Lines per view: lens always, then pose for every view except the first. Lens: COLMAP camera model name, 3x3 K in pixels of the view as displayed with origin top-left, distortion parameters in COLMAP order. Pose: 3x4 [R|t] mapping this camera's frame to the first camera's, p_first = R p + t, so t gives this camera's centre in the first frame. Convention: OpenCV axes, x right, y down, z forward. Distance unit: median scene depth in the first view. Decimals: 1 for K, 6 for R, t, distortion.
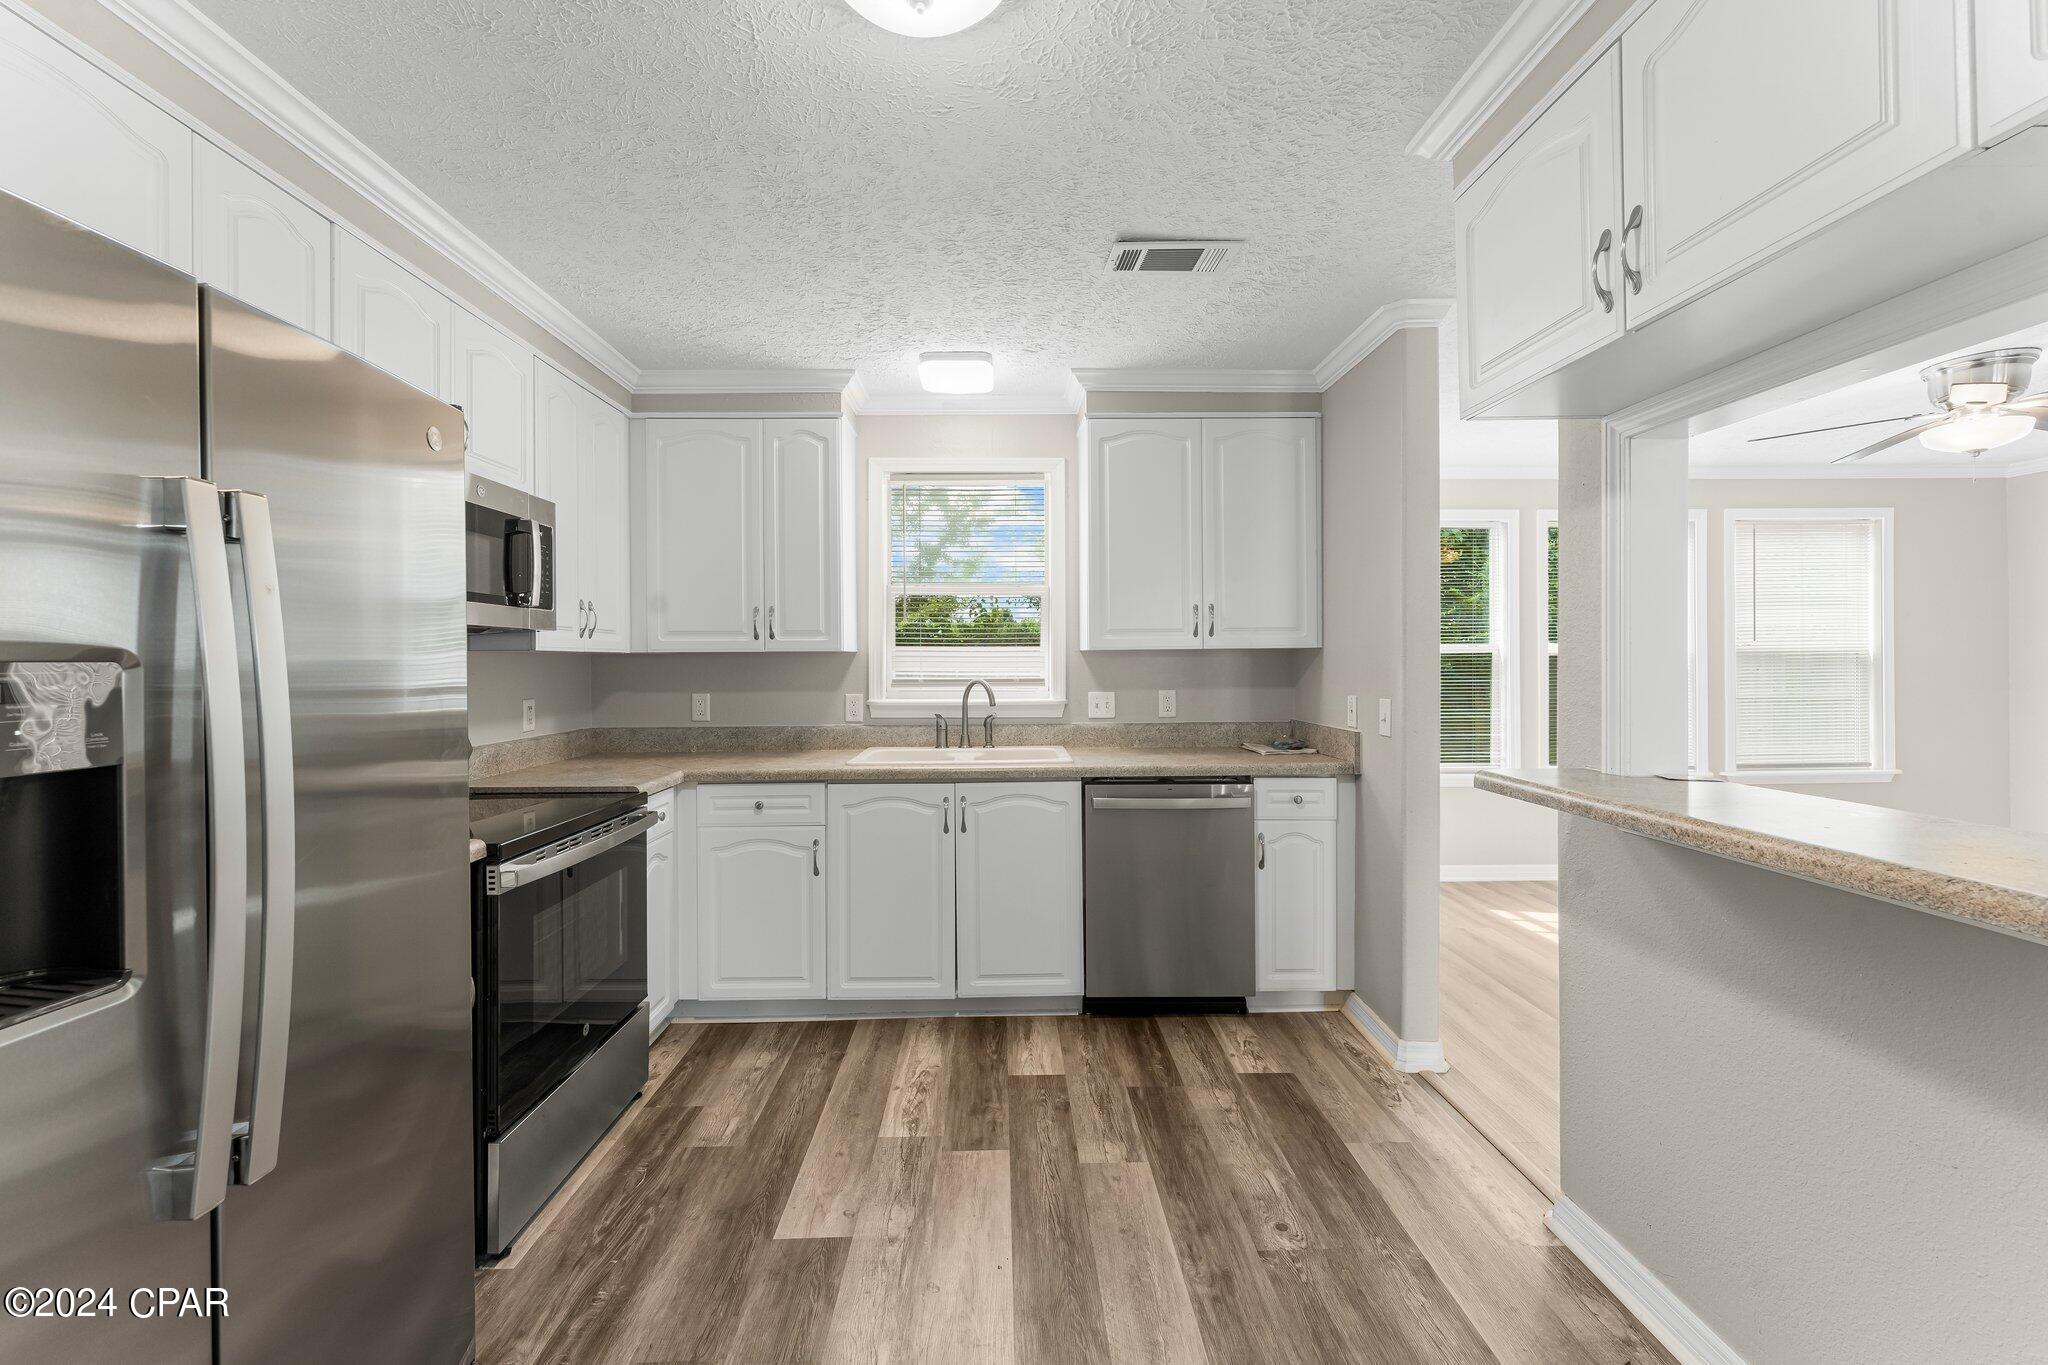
lens RADIAL K [[840.7, 0, 1023.2], [0, 840.7, 663.4], [0, 0, 1]] dist [0.004302, 0.000219]
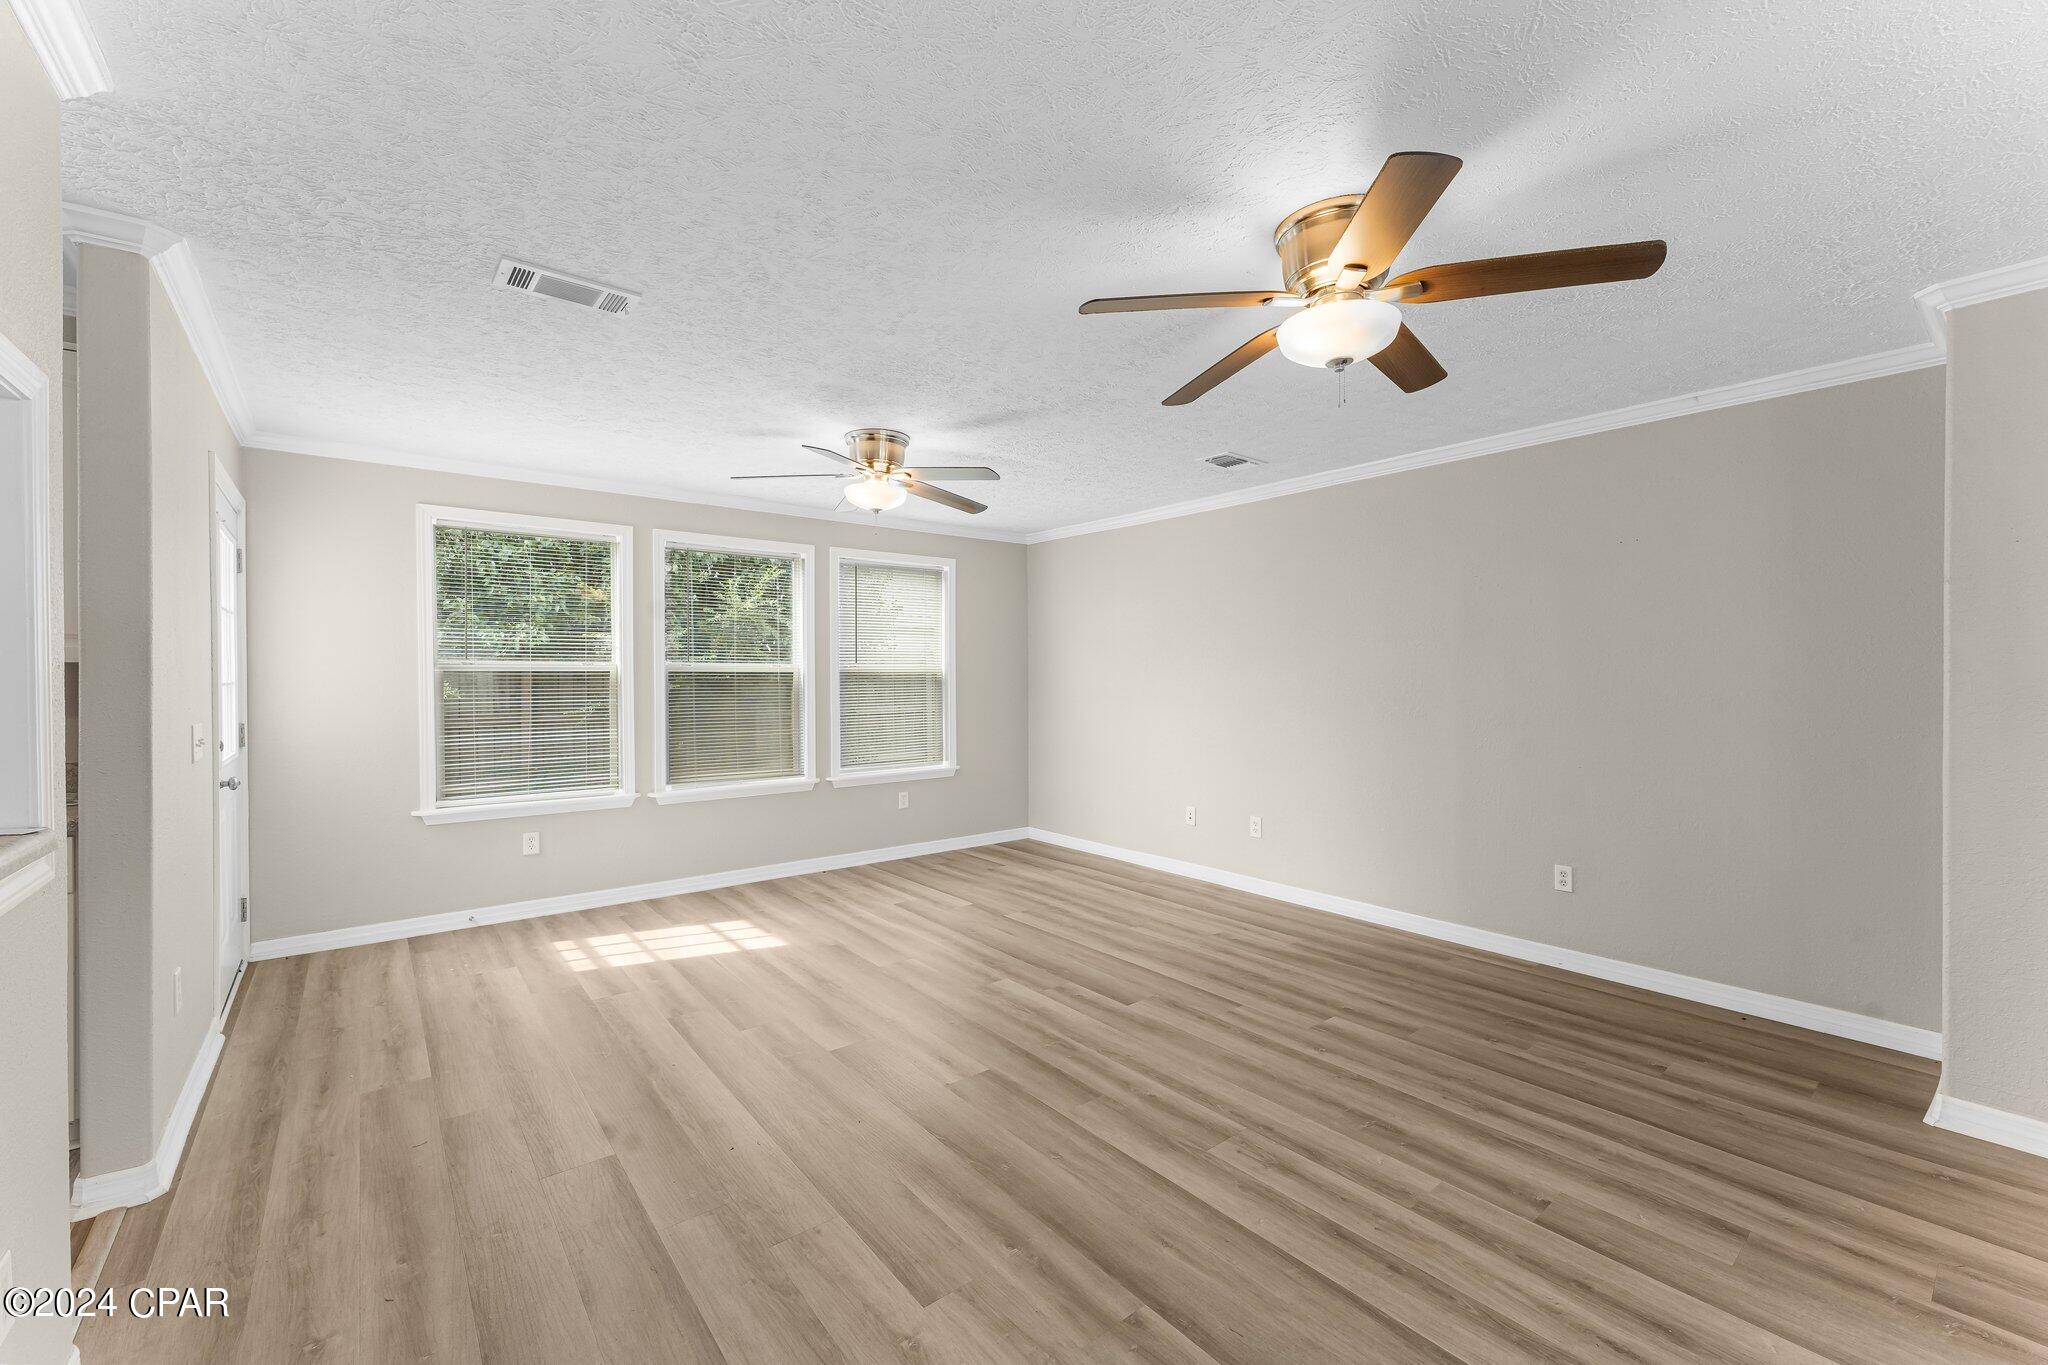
lens RADIAL K [[840.7, 0, 1032.6], [0, 840.7, 679.4], [0, 0, 1]] dist [0.004302, 0.000219]
pose [[0.798004, 0.004678, 0.602634, 0.361114], [-0.002985, 0.999988, -0.003809, -0.000739], [-0.602645, 0.001241, 0.798009, -0.070580]]
